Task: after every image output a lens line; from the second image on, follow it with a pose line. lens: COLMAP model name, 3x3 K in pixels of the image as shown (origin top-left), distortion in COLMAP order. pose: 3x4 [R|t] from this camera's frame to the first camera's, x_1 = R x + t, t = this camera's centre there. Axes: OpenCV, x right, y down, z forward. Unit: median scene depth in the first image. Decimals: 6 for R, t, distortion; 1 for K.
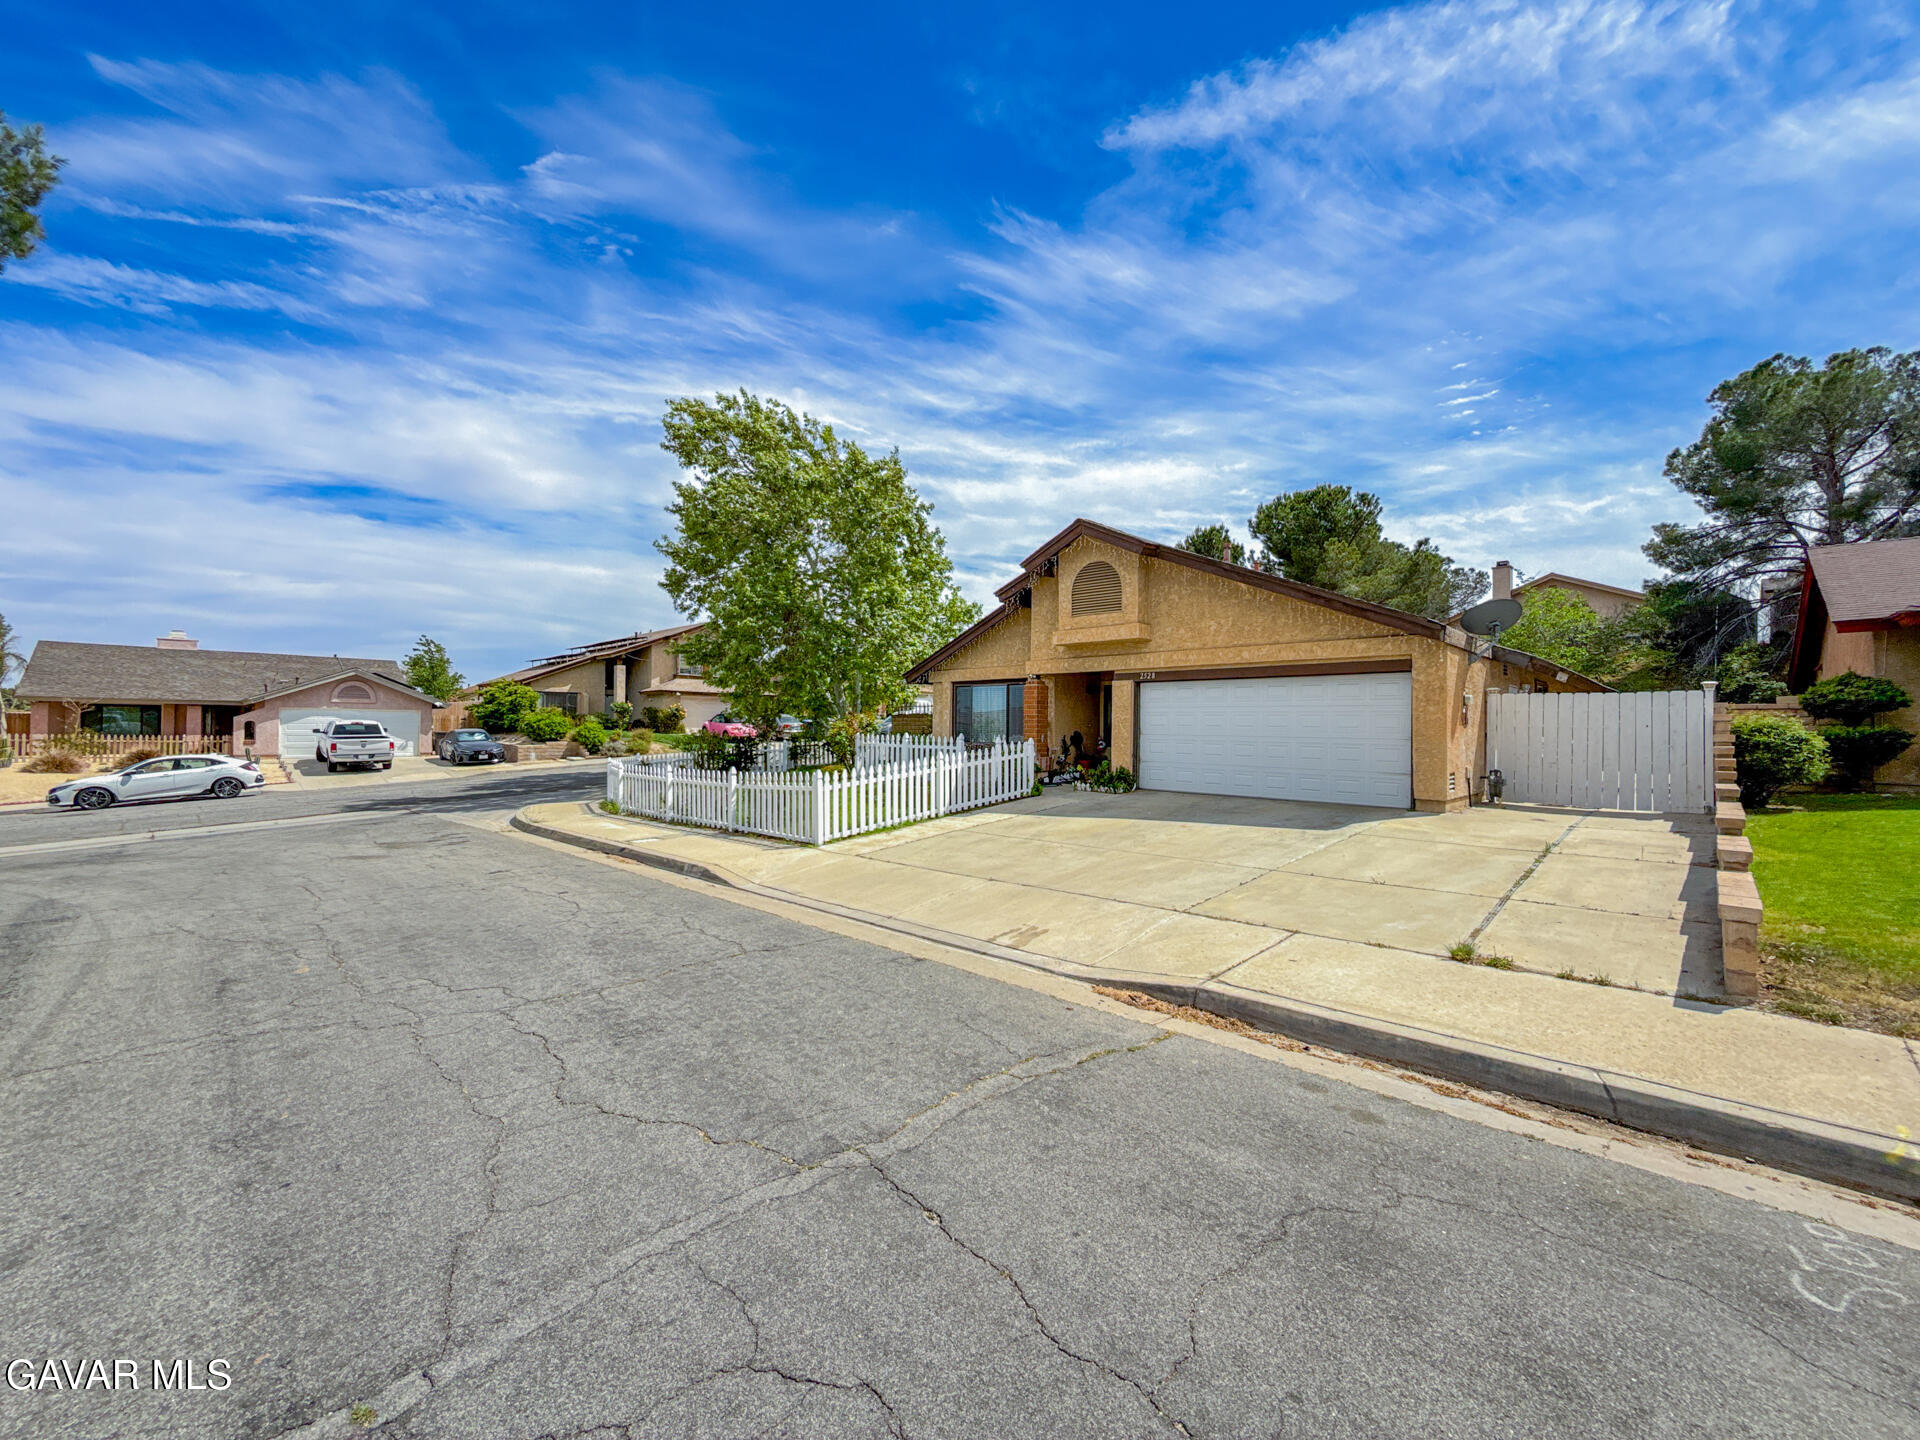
lens RADIAL K [[775.0, 0, 963.9], [0, 775.0, 765.3], [0, 0, 1]] dist [0.000146, 0.000083]
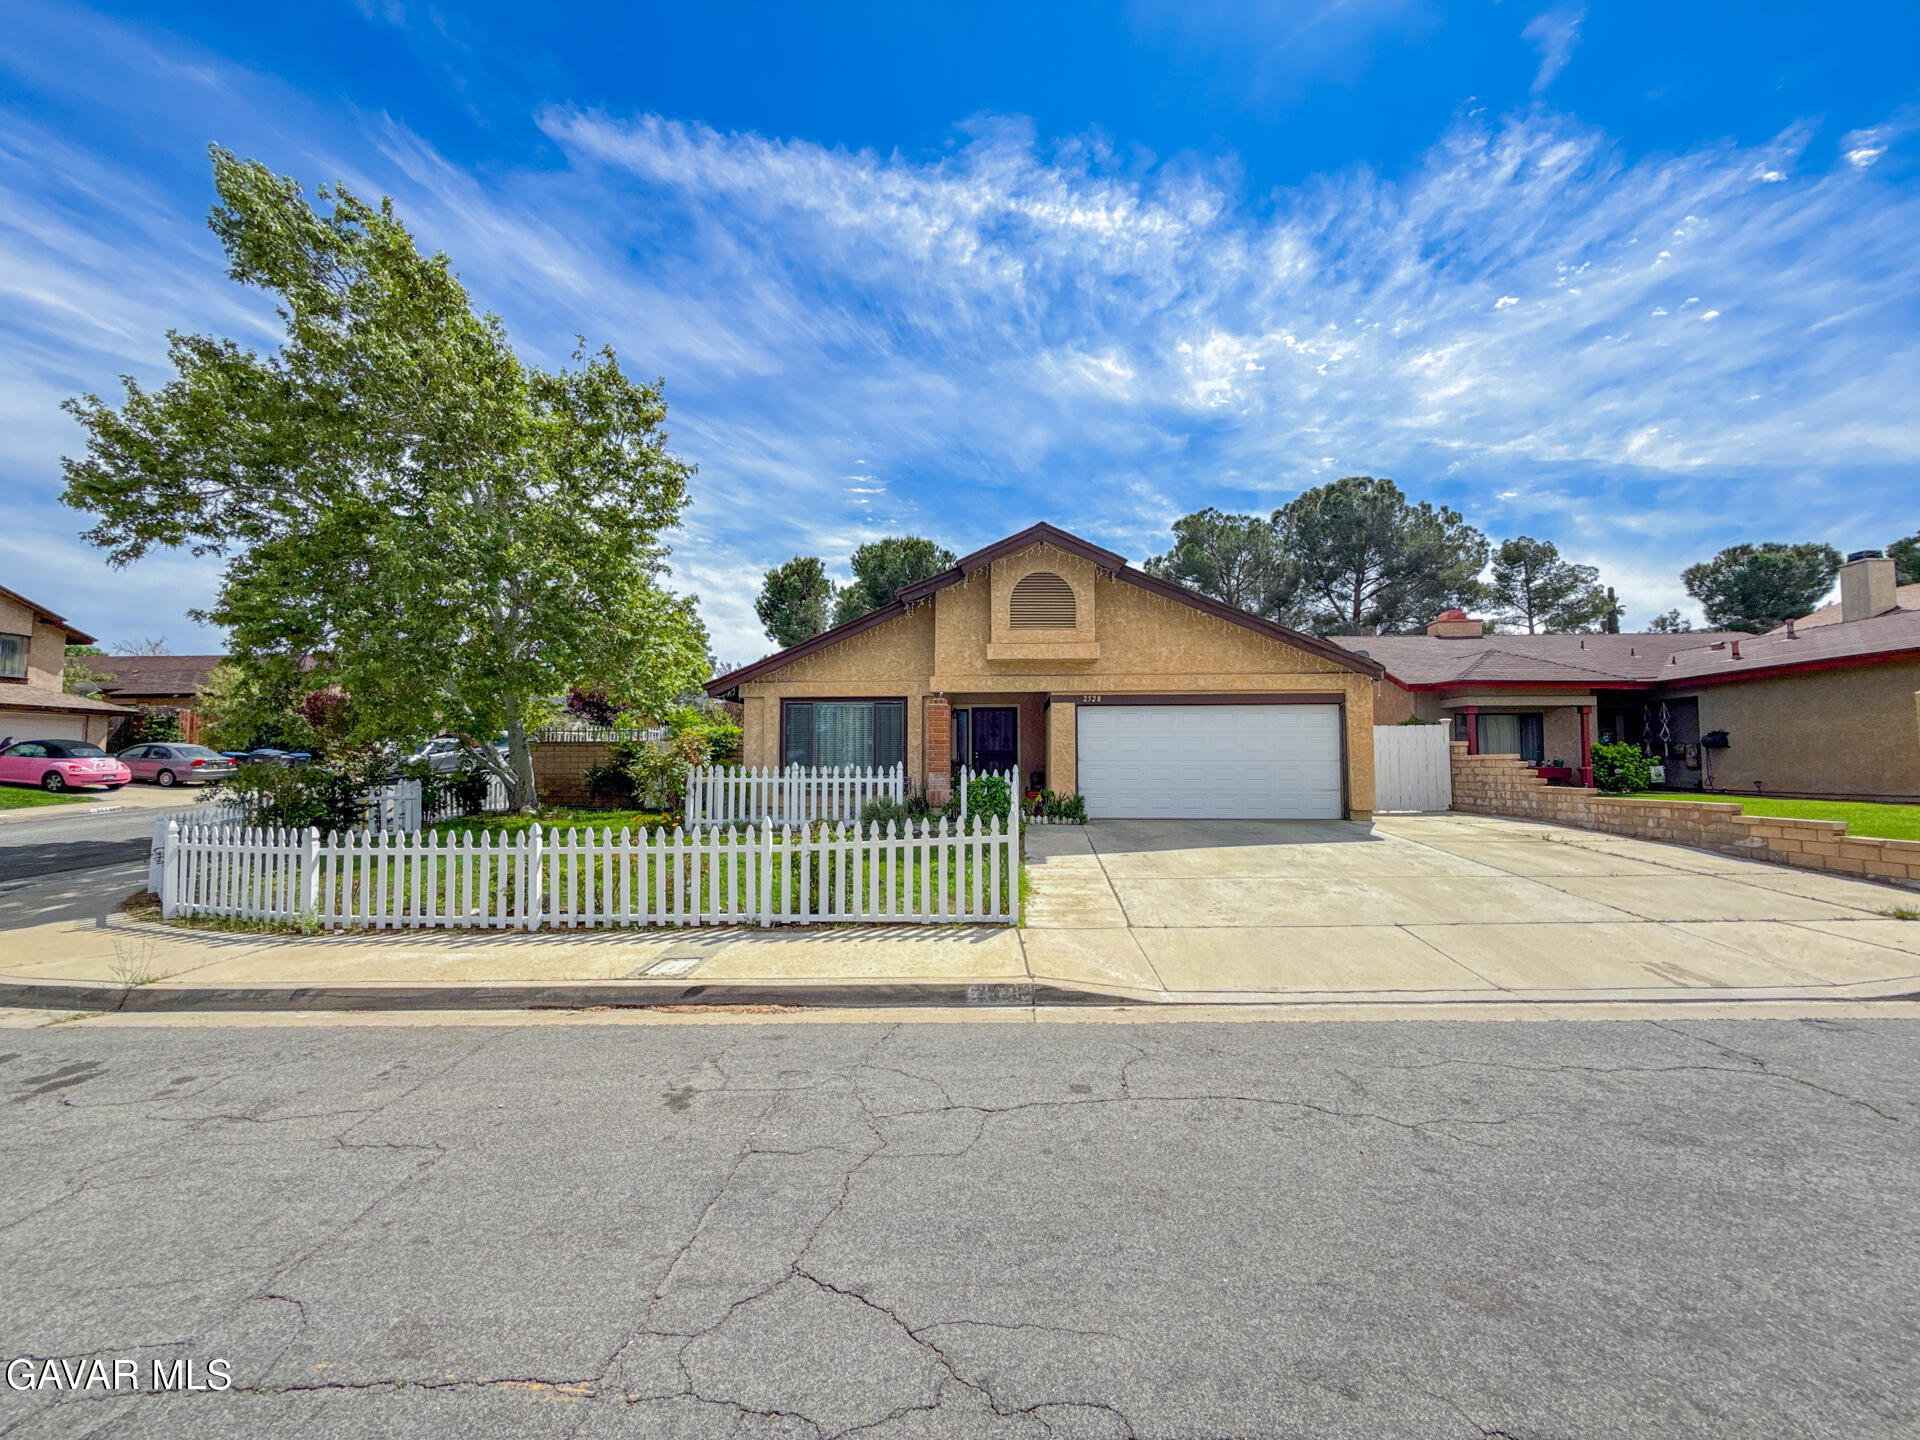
lens RADIAL K [[777.8, 0, 952.2], [0, 777.8, 746.7], [0, 0, 1]] dist [-0.000607, -0.000205]
pose [[0.742191, 0.006404, 0.670158, -0.075548], [0.042574, 0.997484, -0.056683, -0.001444], [-0.668835, 0.070601, 0.740051, 0.059026]]
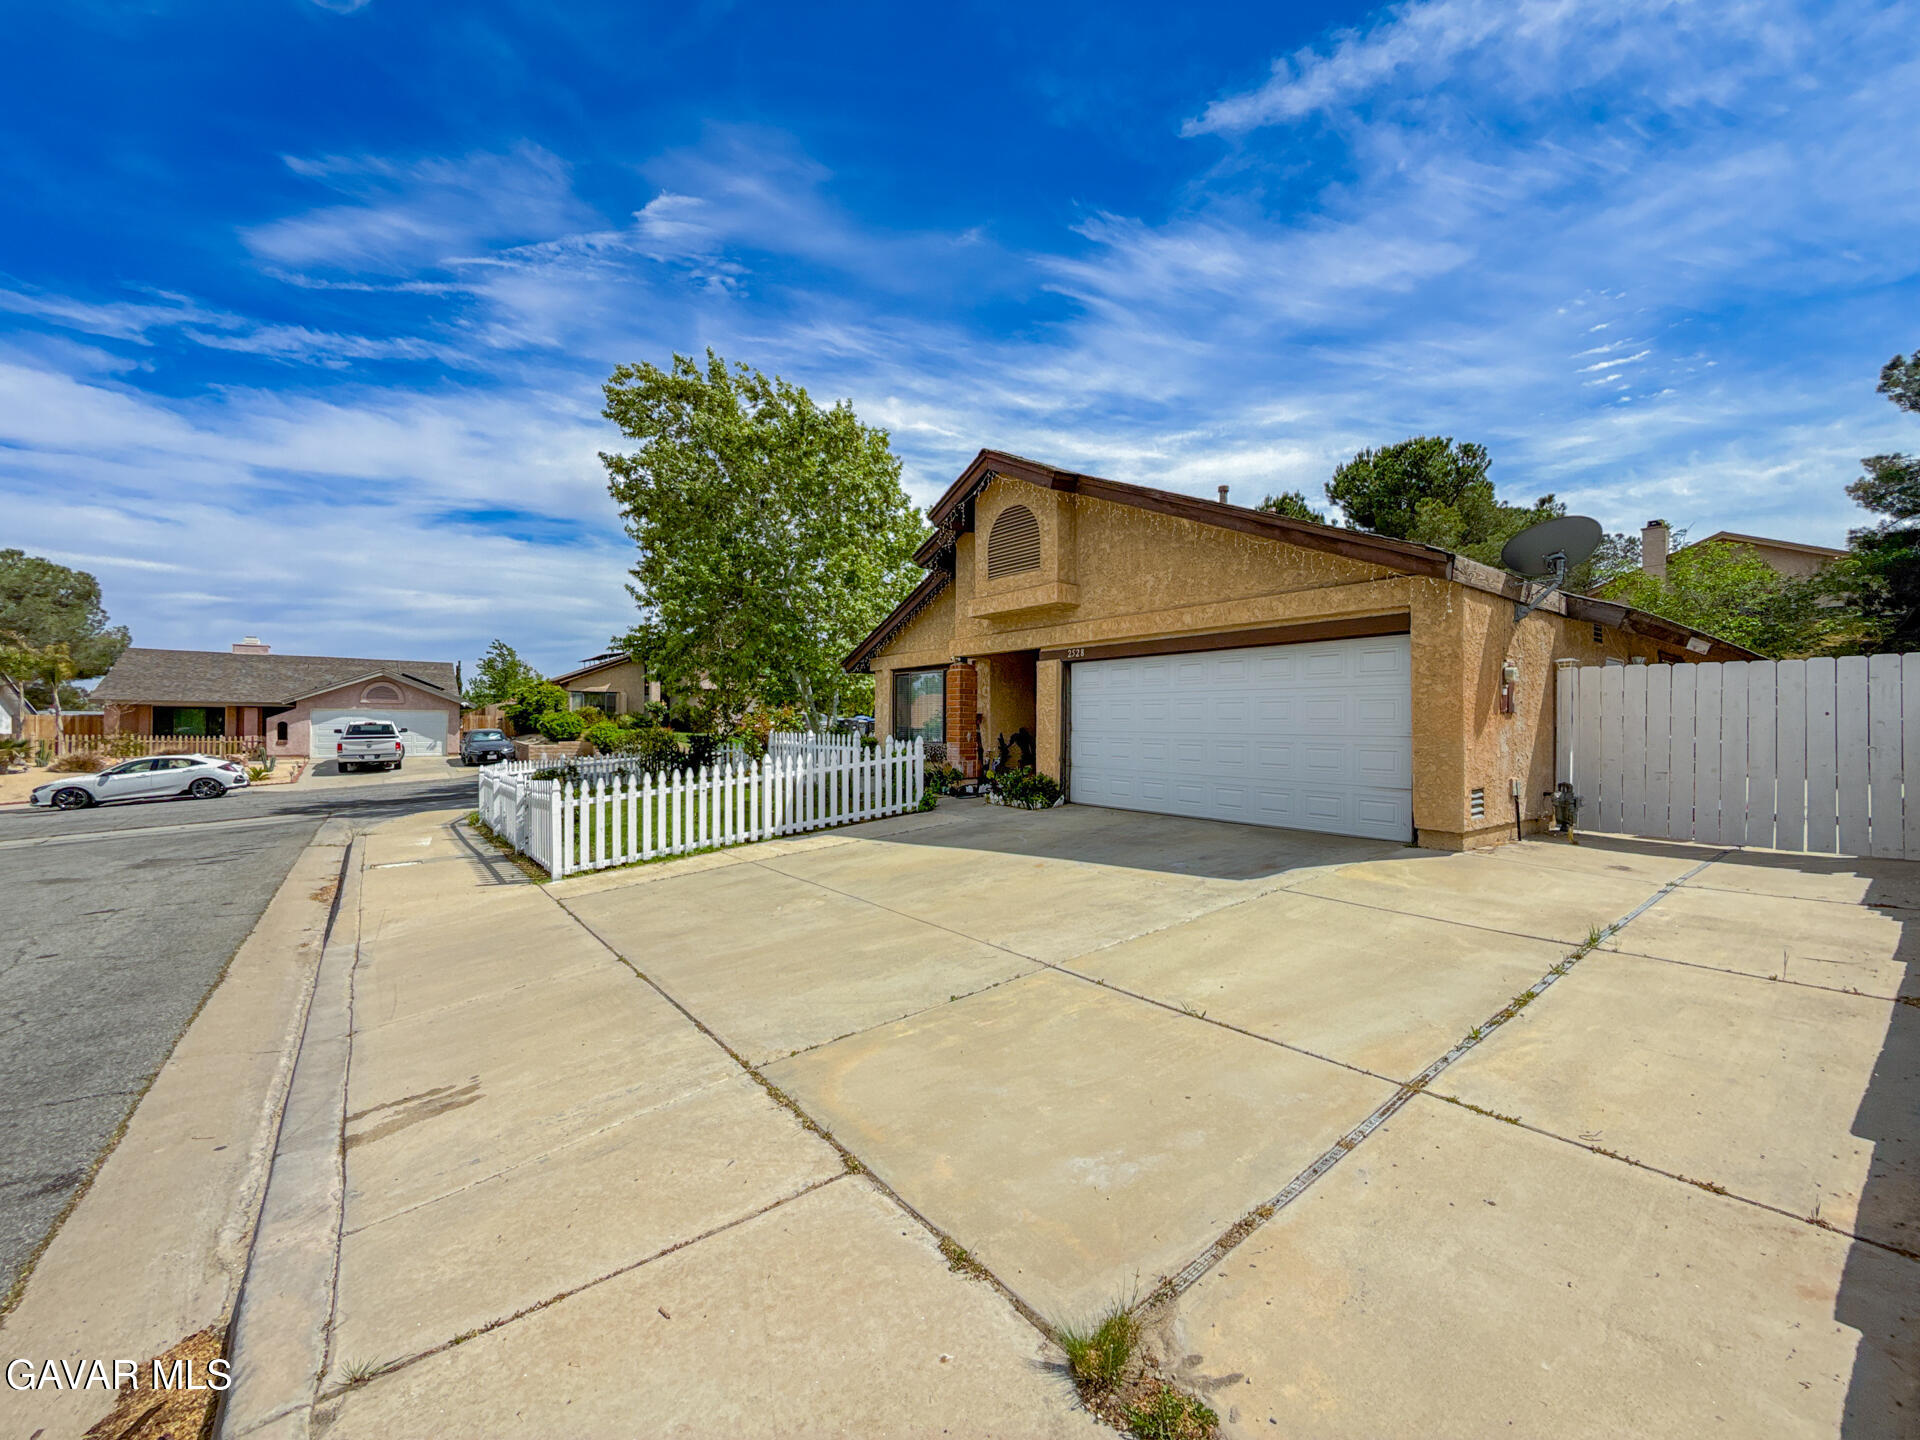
lens RADIAL K [[774.8, 0, 960.0], [0, 774.8, 720.0], [0, 0, 1]] dist [-0.002099, -0.000282]
pose [[0.989774, -0.004838, -0.142564, 0.033225], [-0.003484, 0.998307, -0.058068, -0.000859], [0.142604, 0.057971, 0.988081, 0.034582]]
